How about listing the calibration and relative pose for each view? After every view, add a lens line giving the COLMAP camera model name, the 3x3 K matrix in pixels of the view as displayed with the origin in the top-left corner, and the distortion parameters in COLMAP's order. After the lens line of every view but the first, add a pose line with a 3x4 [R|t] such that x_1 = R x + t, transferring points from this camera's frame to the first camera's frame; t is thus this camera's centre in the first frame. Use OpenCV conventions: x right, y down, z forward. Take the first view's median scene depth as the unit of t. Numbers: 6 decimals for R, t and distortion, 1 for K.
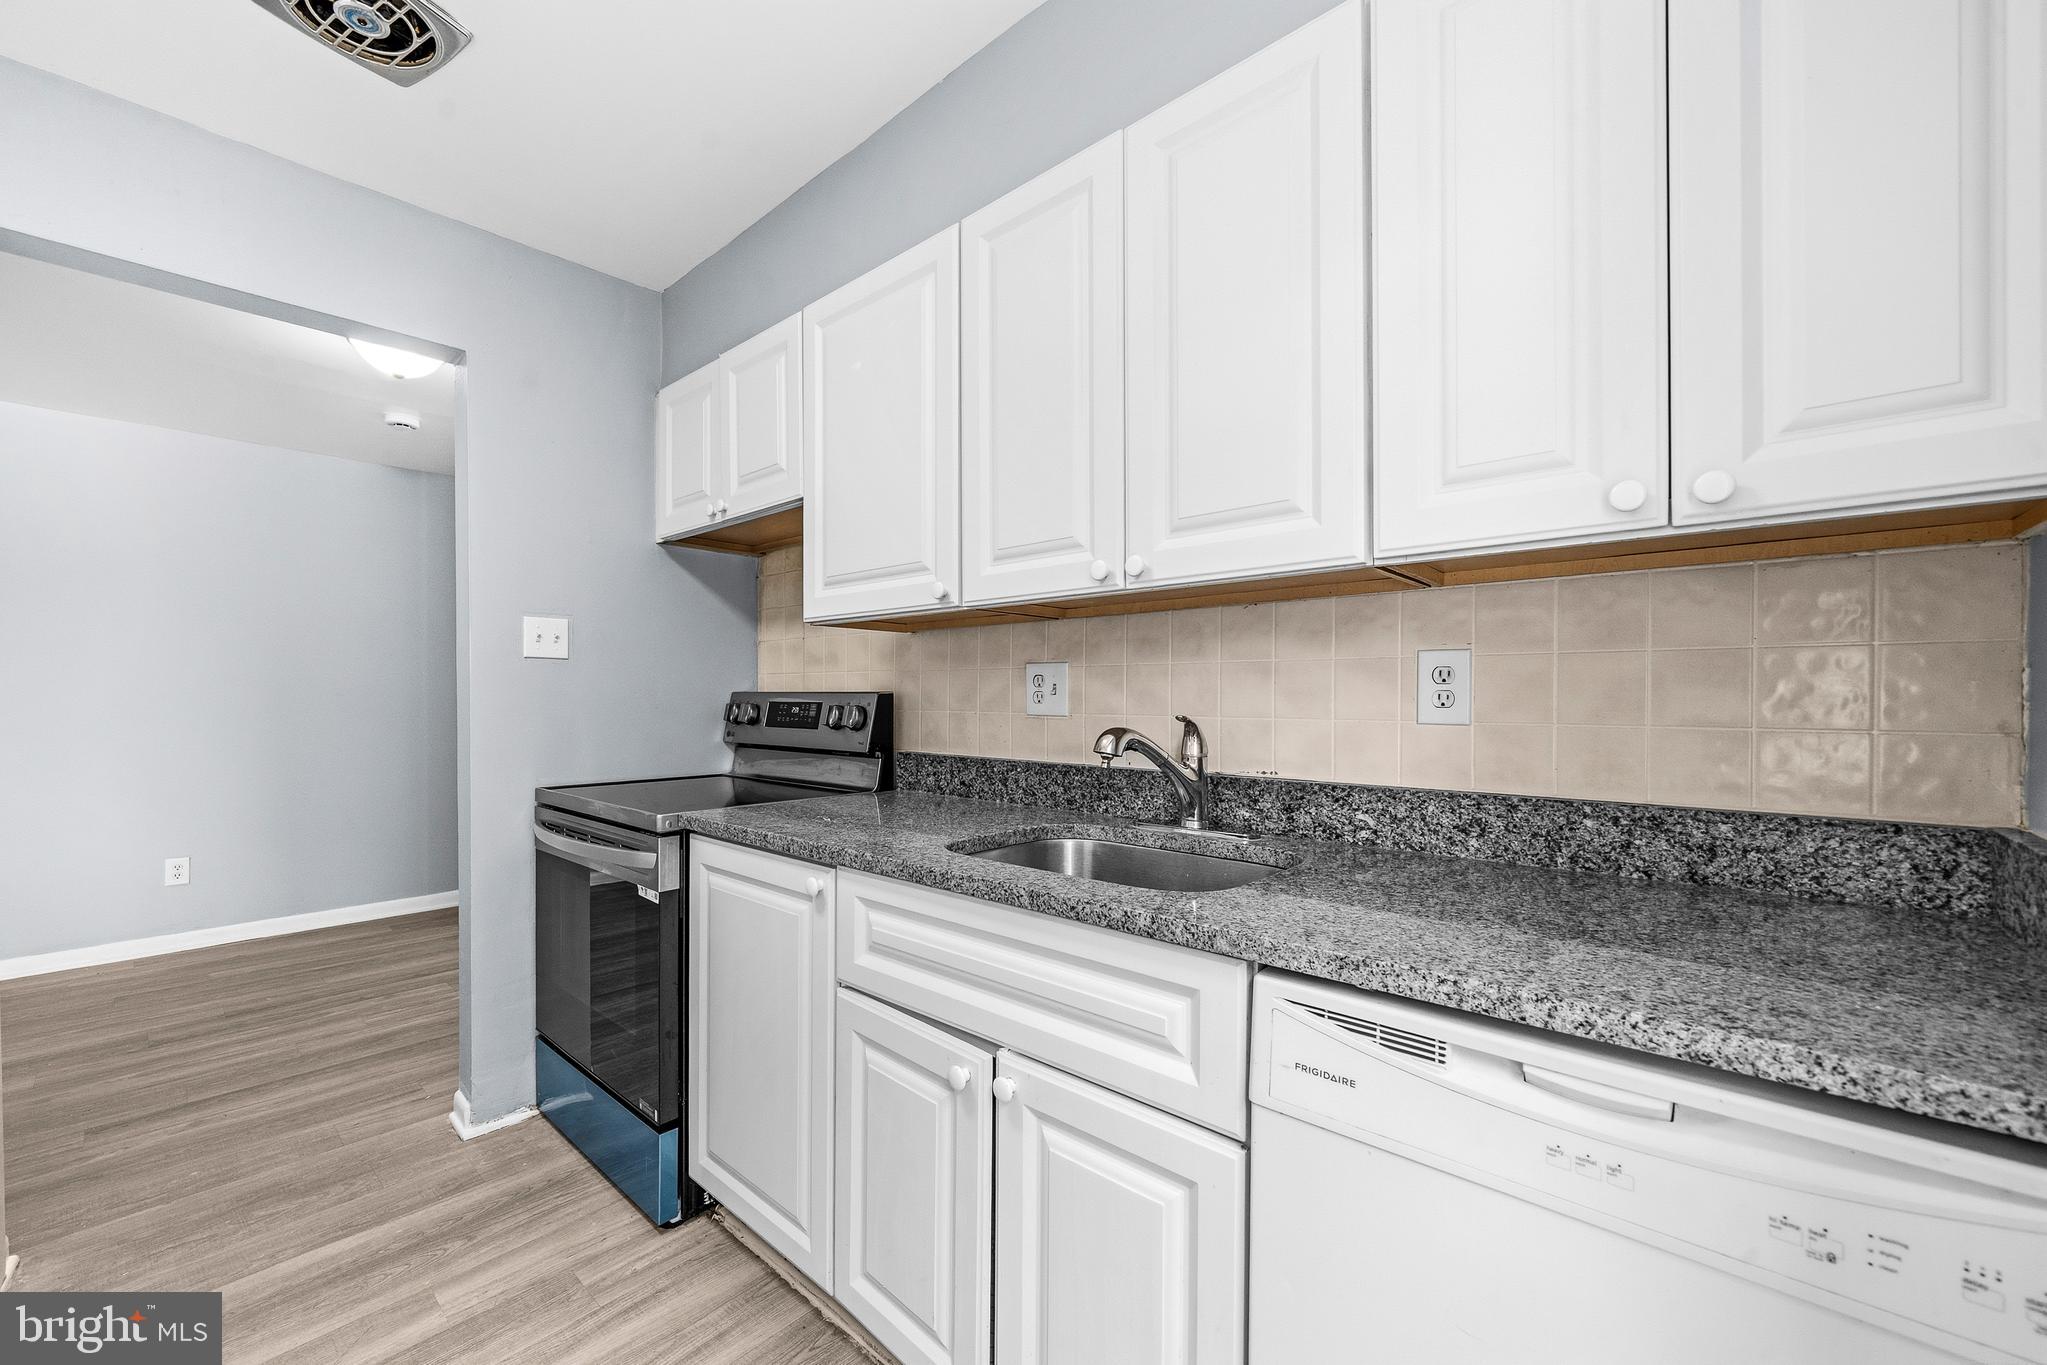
lens RADIAL K [[814.6, 0, 1026.2], [0, 814.6, 693.6], [0, 0, 1]] dist [-0.000453, 0.000128]
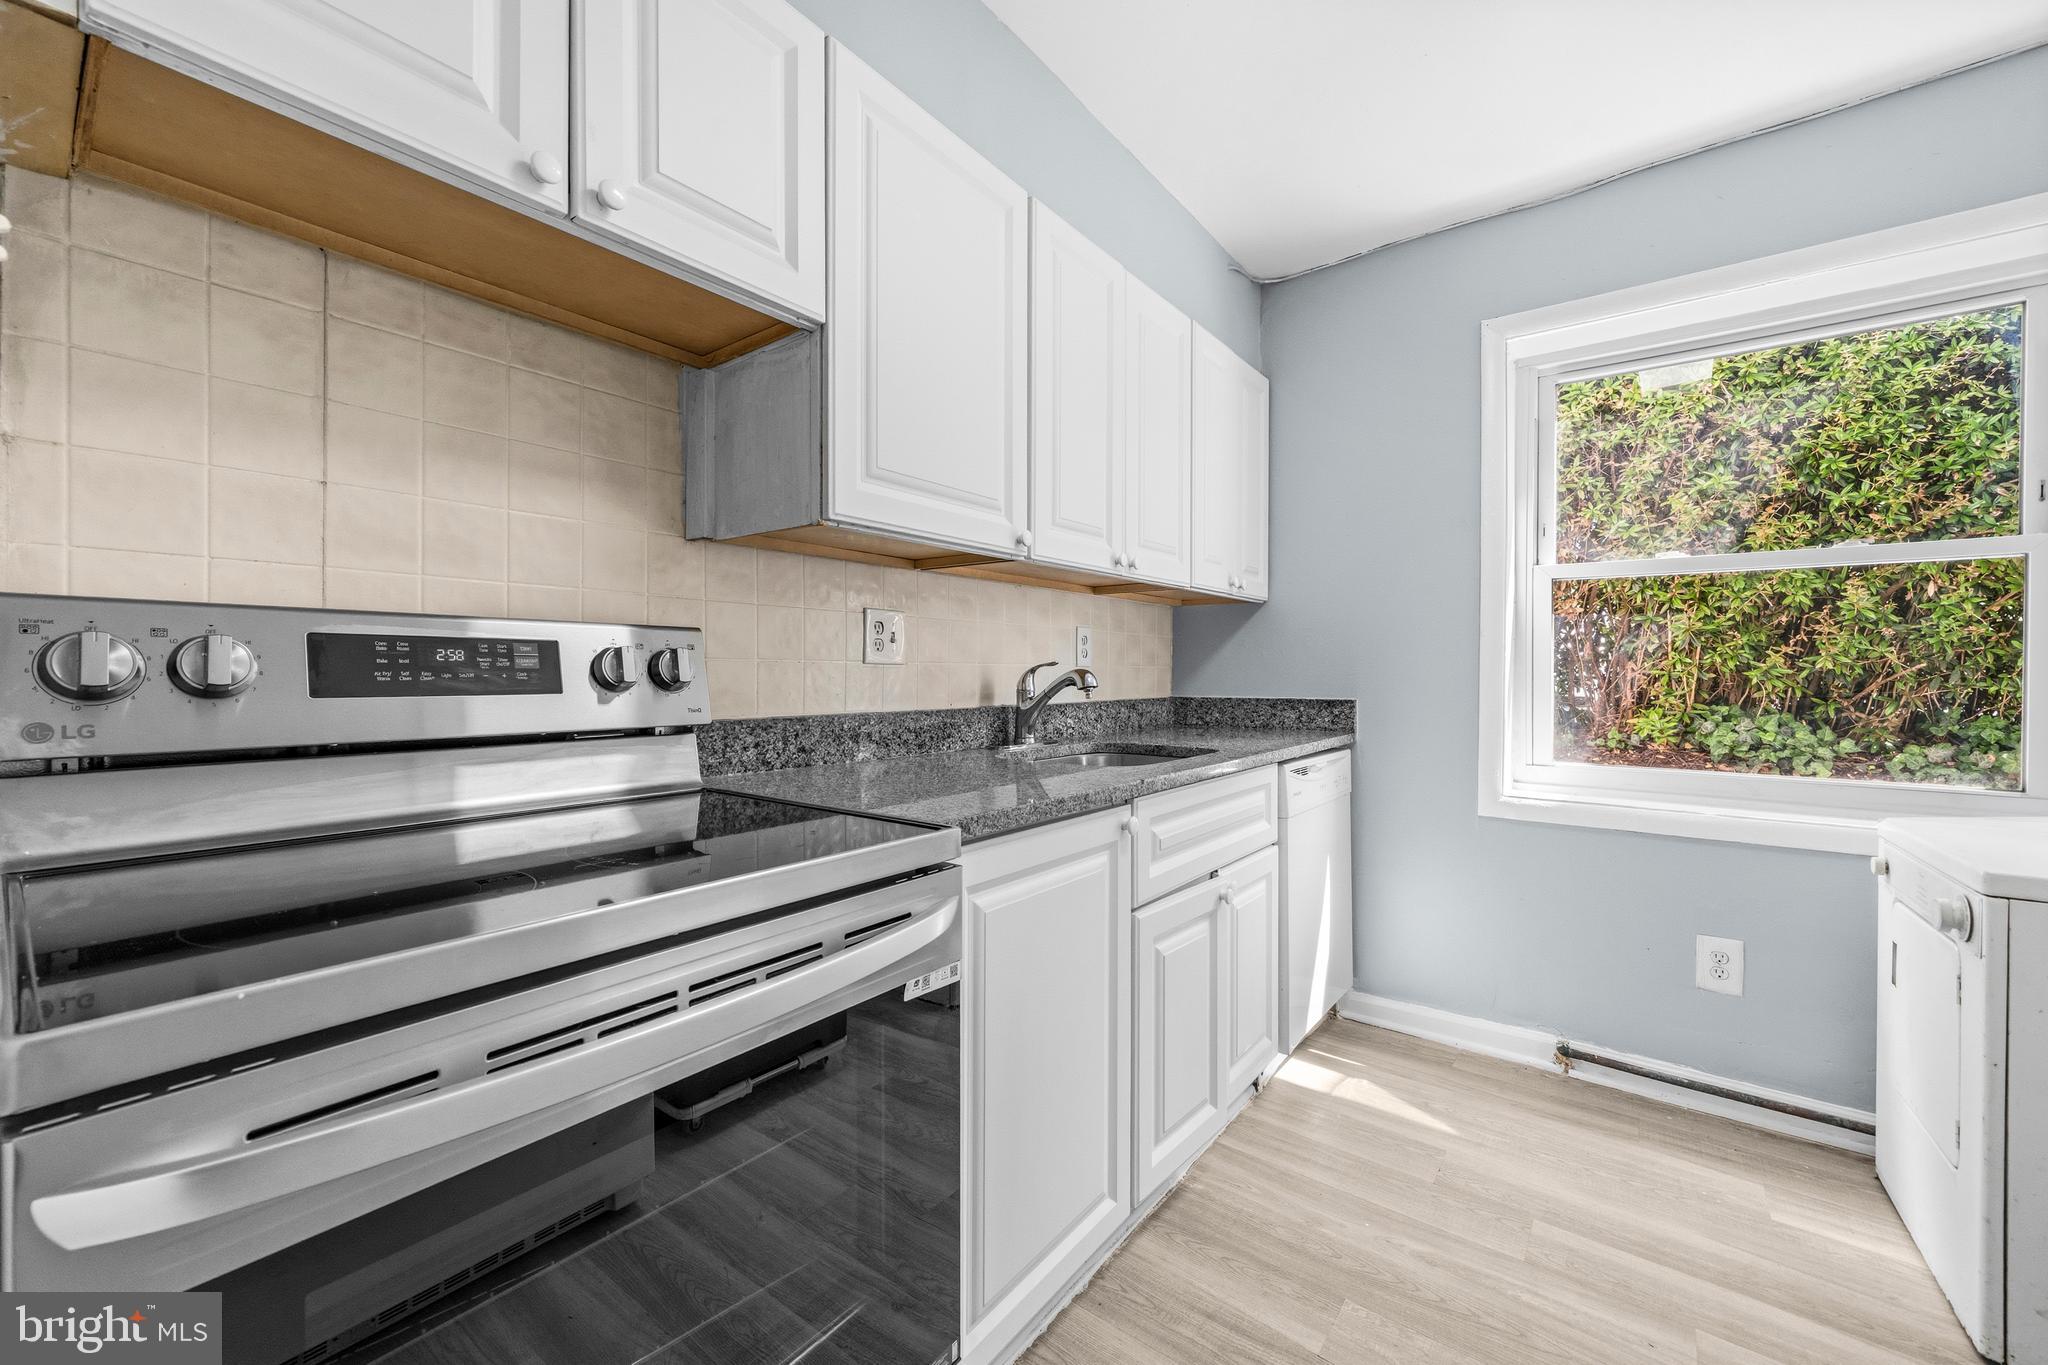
lens RADIAL K [[810.4, 0, 991.7], [0, 810.4, 665.4], [0, 0, 1]] dist [-0.001304, -0.000440]
pose [[-0.056321, 0.005512, 0.998397, -0.851047], [-0.006457, 0.999962, -0.005885, 0.030014], [-0.998392, -0.006778, -0.056283, 0.833134]]
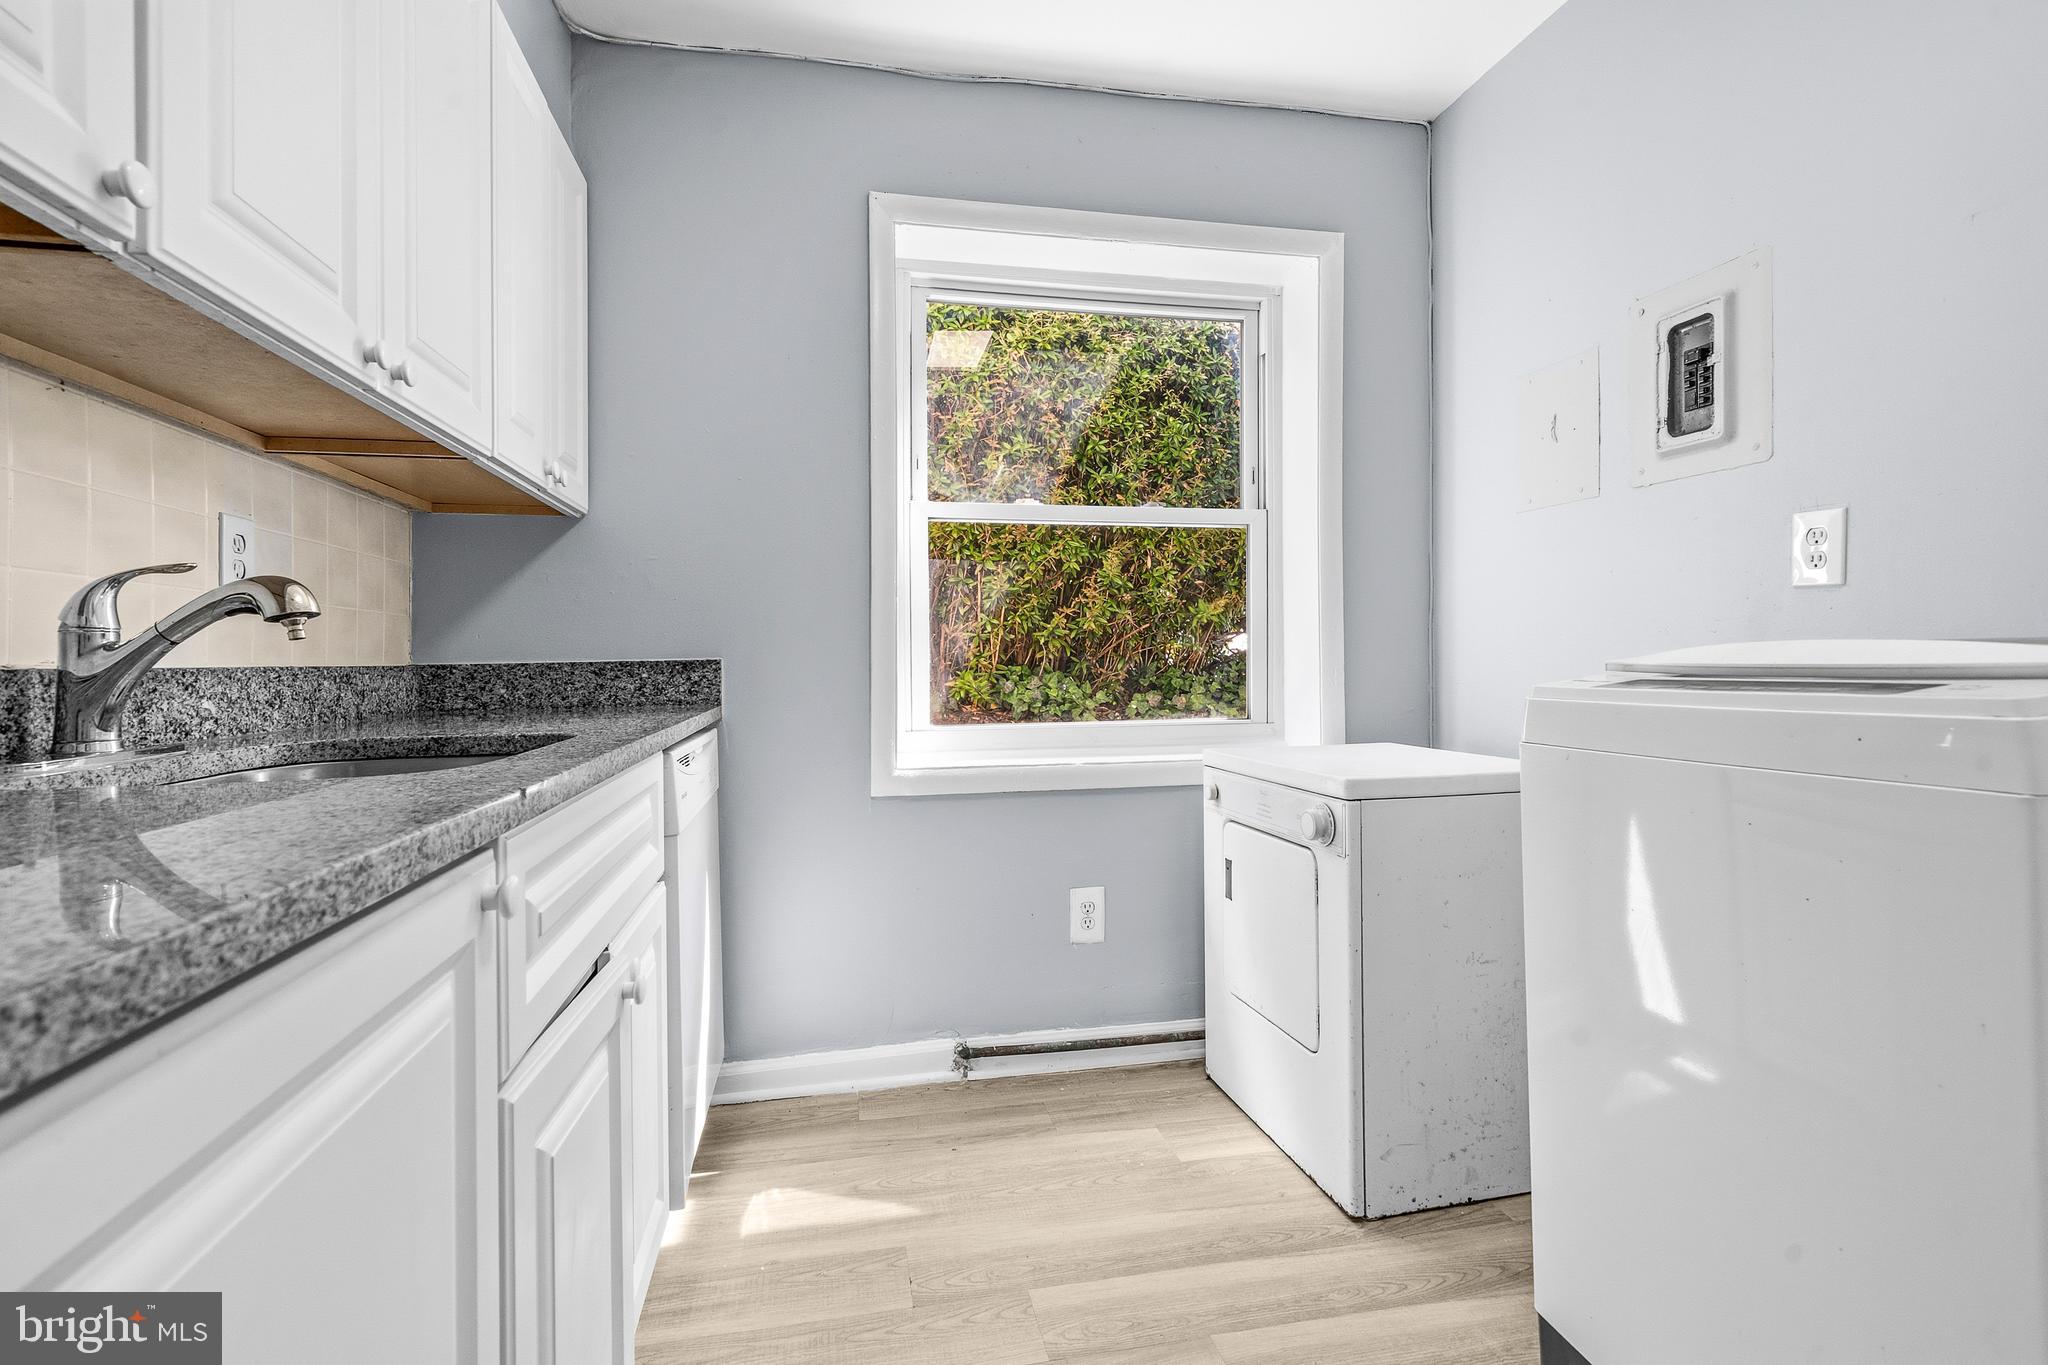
lens RADIAL K [[924.1, 0, 1021.8], [0, 924.1, 653.2], [0, 0, 1]] dist [-0.001636, 0.000156]
pose [[-0.807321, 0.012321, 0.589985, -0.526888], [0.007993, 0.999919, -0.009943, 0.076070], [-0.590059, -0.003311, -0.807353, 0.836274]]
